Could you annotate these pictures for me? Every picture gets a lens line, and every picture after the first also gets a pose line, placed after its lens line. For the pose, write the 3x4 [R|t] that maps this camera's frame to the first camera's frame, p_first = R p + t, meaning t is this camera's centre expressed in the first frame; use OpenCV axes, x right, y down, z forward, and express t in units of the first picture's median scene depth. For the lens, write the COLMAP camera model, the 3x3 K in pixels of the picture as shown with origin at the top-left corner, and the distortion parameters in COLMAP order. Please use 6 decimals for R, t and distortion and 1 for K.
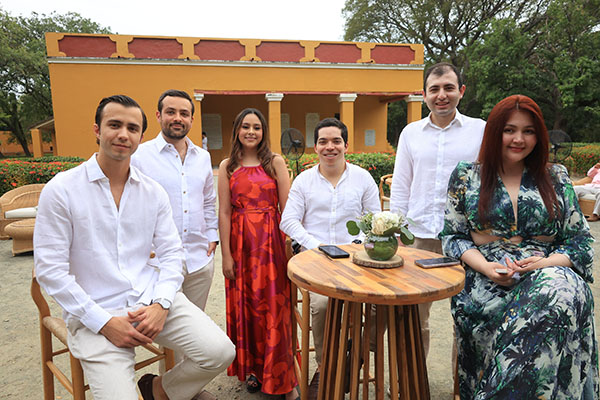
lens RADIAL K [[410.0, 0, 300.7], [0, 410.0, 202.2], [0, 0, 1]] dist [0.031844, -0.000274]
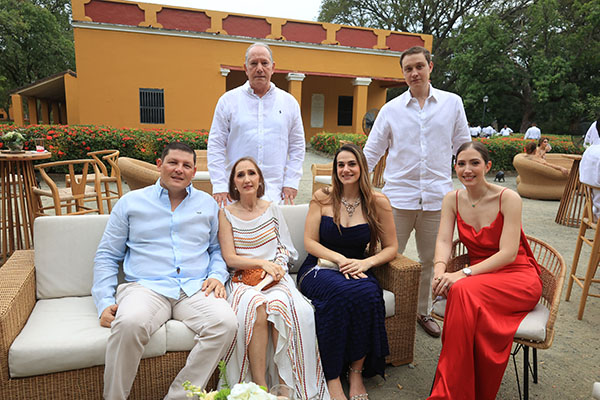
lens RADIAL K [[410.0, 0, 298.9], [0, 410.0, 202.4], [0, 0, 1]] dist [0.031844, -0.000274]
pose [[0.991639, 0.024560, 0.126685, -0.175503], [-0.030624, 0.998465, 0.046147, 0.012027], [-0.125357, -0.049641, 0.990869, -0.042228]]
